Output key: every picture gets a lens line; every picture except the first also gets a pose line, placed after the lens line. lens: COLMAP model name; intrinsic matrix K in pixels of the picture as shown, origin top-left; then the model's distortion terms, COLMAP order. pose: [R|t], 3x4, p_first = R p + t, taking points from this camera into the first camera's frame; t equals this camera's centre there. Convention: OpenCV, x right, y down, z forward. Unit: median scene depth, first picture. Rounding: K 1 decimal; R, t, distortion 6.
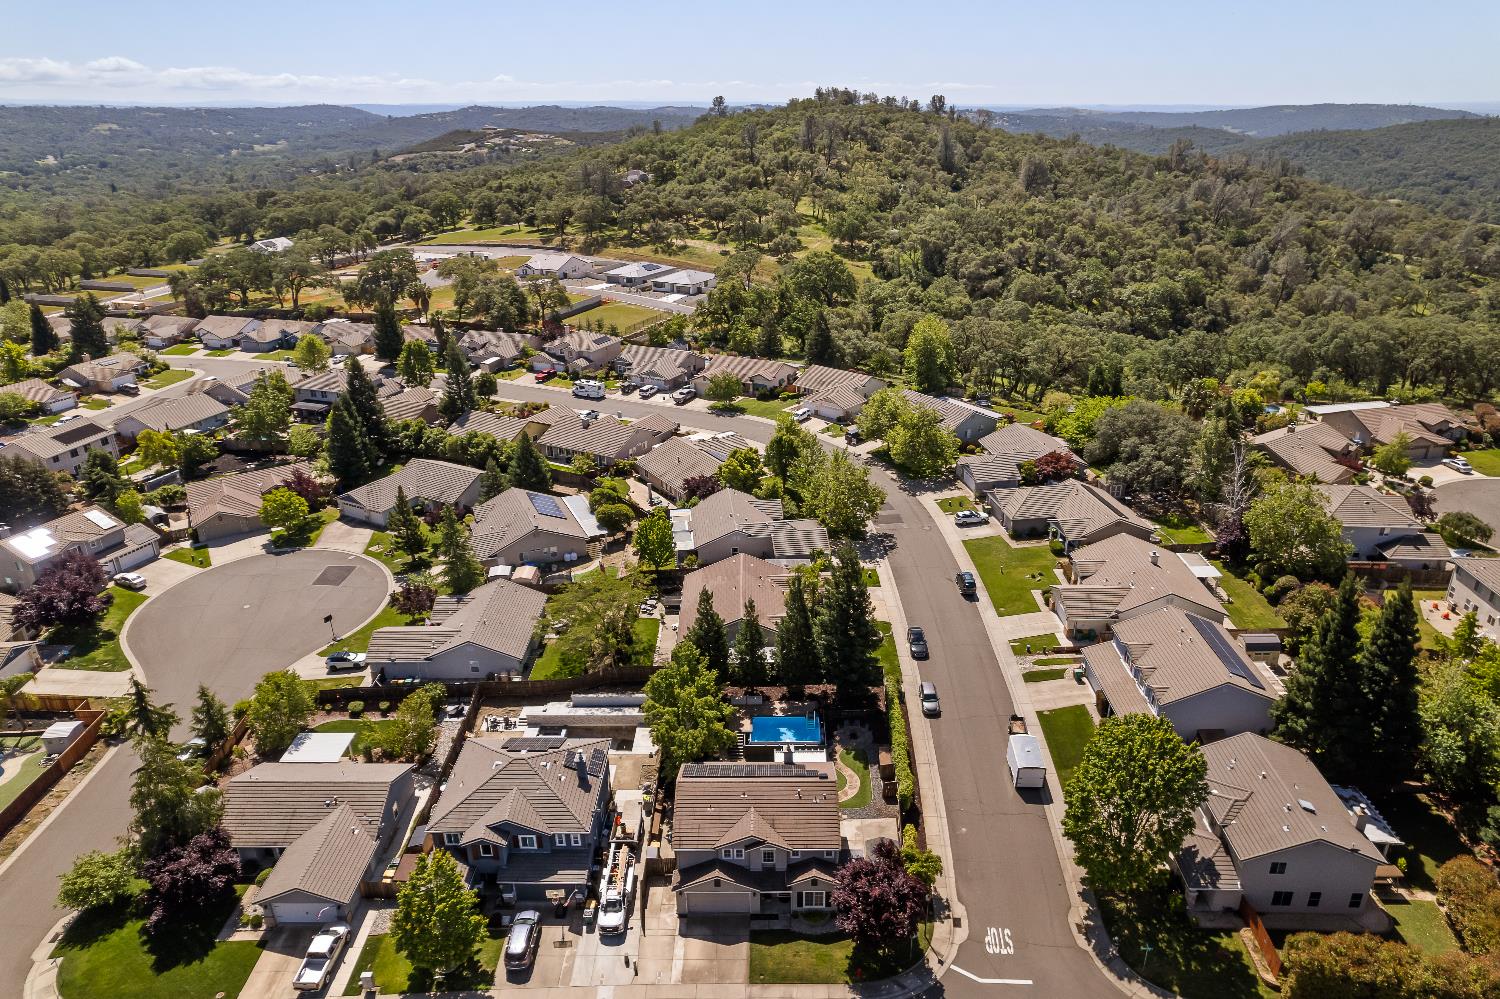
lens RADIAL K [[977.7, 0, 754.6], [0, 977.7, 494.5], [0, 0, 1]] dist [-0.079248, 0.065392]
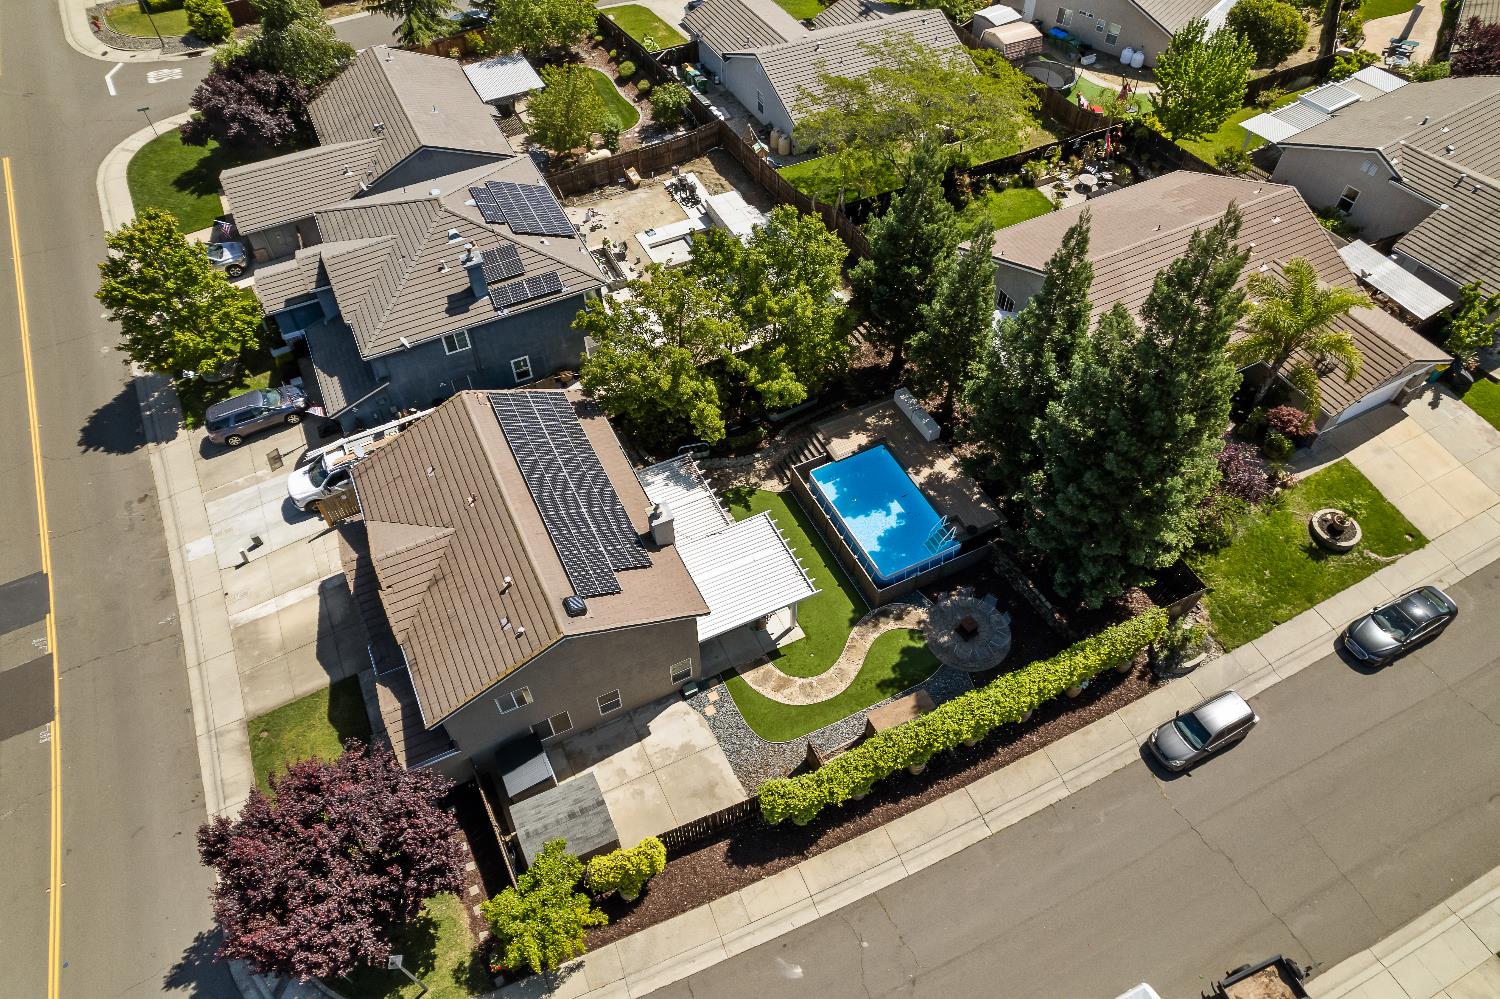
lens RADIAL K [[967.3, 0, 752.5], [0, 967.3, 496.9], [0, 0, 1]] dist [-0.081319, 0.075411]
pose [[0.454436, 0.699748, -0.551218, 0.169704], [-0.340235, 0.708237, 0.618580, -0.017285], [0.823242, -0.093561, 0.559927, 0.461691]]
